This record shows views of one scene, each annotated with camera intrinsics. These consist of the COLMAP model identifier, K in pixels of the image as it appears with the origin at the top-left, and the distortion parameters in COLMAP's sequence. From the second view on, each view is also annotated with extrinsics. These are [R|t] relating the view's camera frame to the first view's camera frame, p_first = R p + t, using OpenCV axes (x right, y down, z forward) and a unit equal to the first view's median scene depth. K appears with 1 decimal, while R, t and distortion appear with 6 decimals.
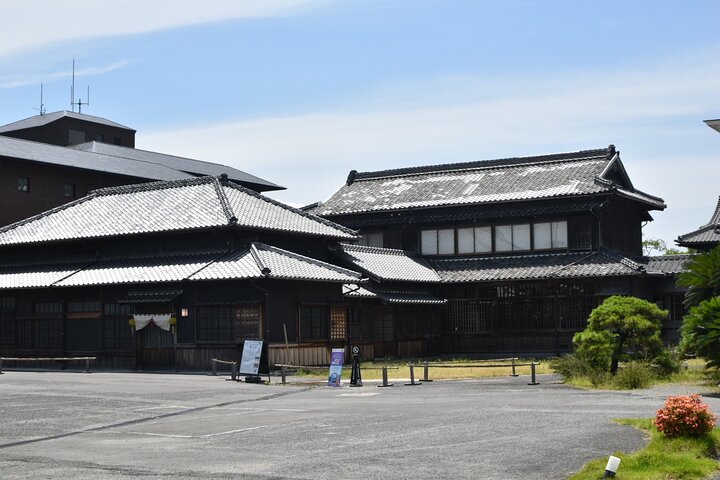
lens RADIAL K [[1153.6, 0, 361.6], [0, 1153.6, 240.3], [0, 0, 1]] dist [-0.144985, 0.093840]
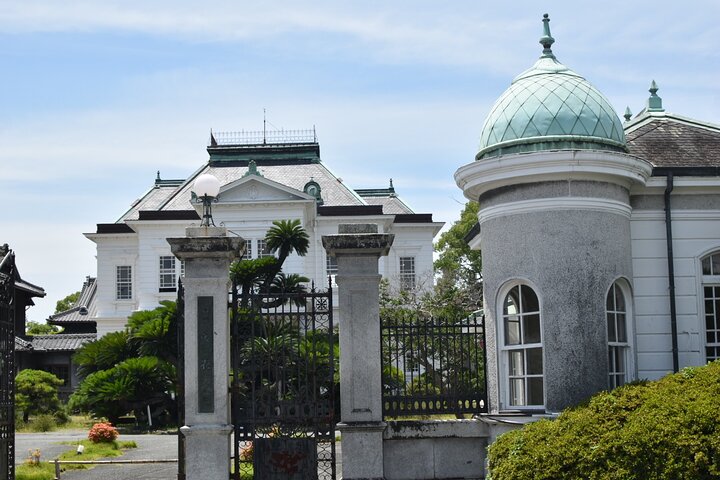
lens RADIAL K [[1153.6, 0, 361.6], [0, 1153.6, 240.3], [0, 0, 1]] dist [-0.144985, 0.093840]
pose [[0.848191, 0.061352, 0.526125, -0.186707], [-0.030644, 0.997289, -0.066893, -0.030471], [-0.528803, 0.040616, 0.847772, -0.443214]]
